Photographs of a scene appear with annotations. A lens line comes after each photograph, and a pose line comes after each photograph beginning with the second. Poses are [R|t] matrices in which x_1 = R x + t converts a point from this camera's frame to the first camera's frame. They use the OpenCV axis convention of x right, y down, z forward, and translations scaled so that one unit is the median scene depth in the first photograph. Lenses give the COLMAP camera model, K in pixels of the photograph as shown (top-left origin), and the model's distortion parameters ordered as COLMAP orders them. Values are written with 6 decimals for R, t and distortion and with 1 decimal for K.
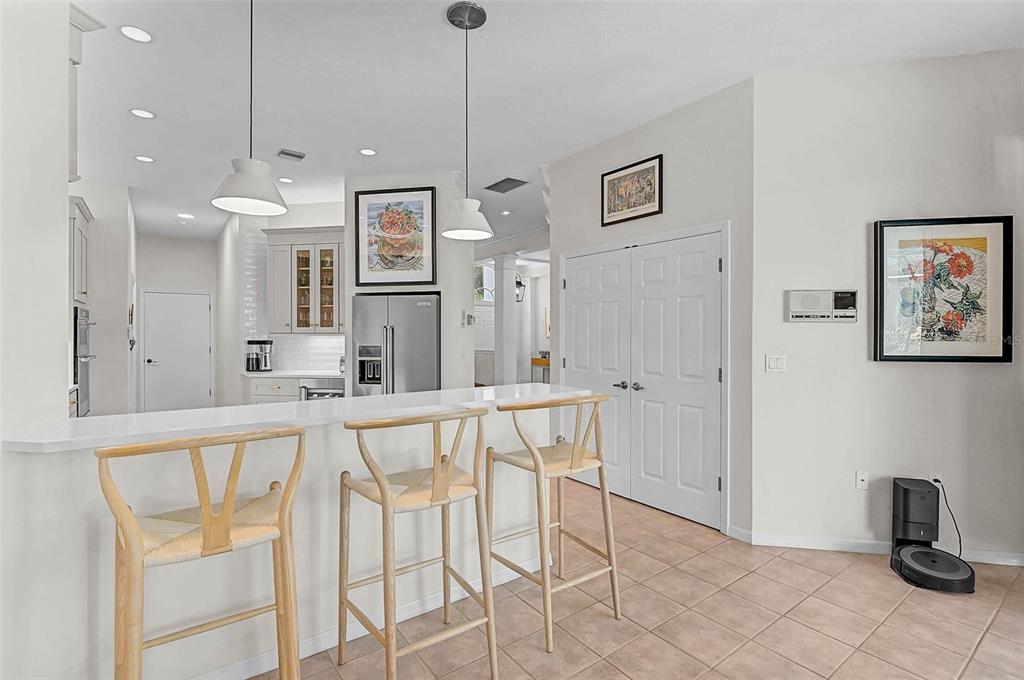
lens RADIAL K [[480.9, 0, 512.0], [0, 480.9, 333.0], [0, 0, 1]] dist [-0.003442, -0.002421]
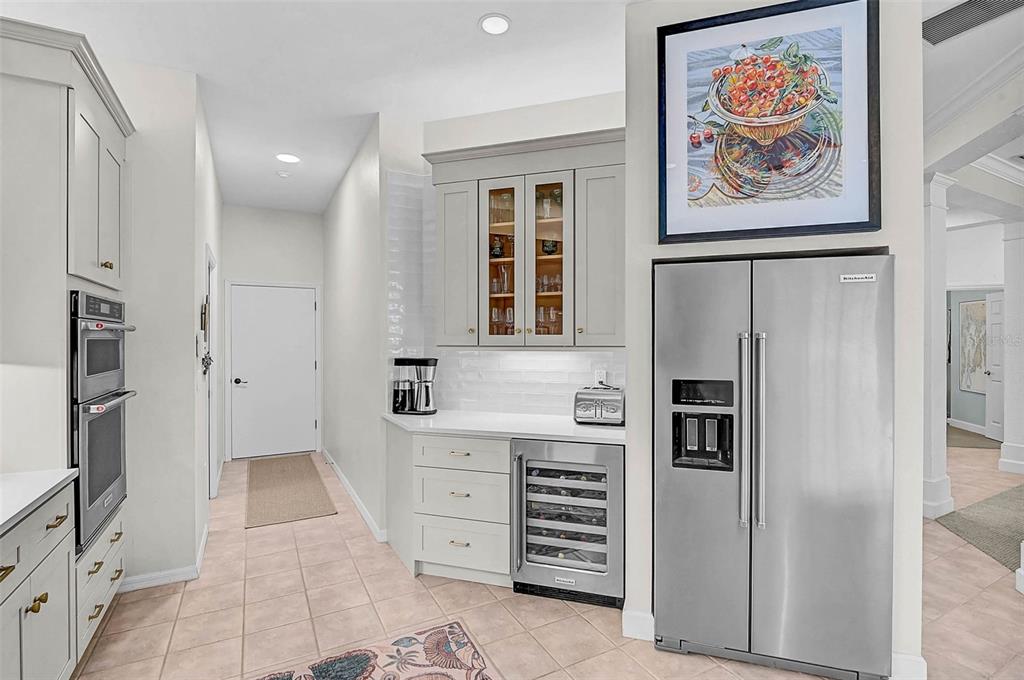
lens RADIAL K [[480.9, 0, 510.5], [0, 480.9, 339.2], [0, 0, 1]] dist [-0.003442, -0.002421]
pose [[0.990339, 0.000316, -0.138669, -0.356297], [0.000237, 0.999992, 0.003974, -0.009614], [0.138670, -0.003968, 0.990331, 0.486665]]
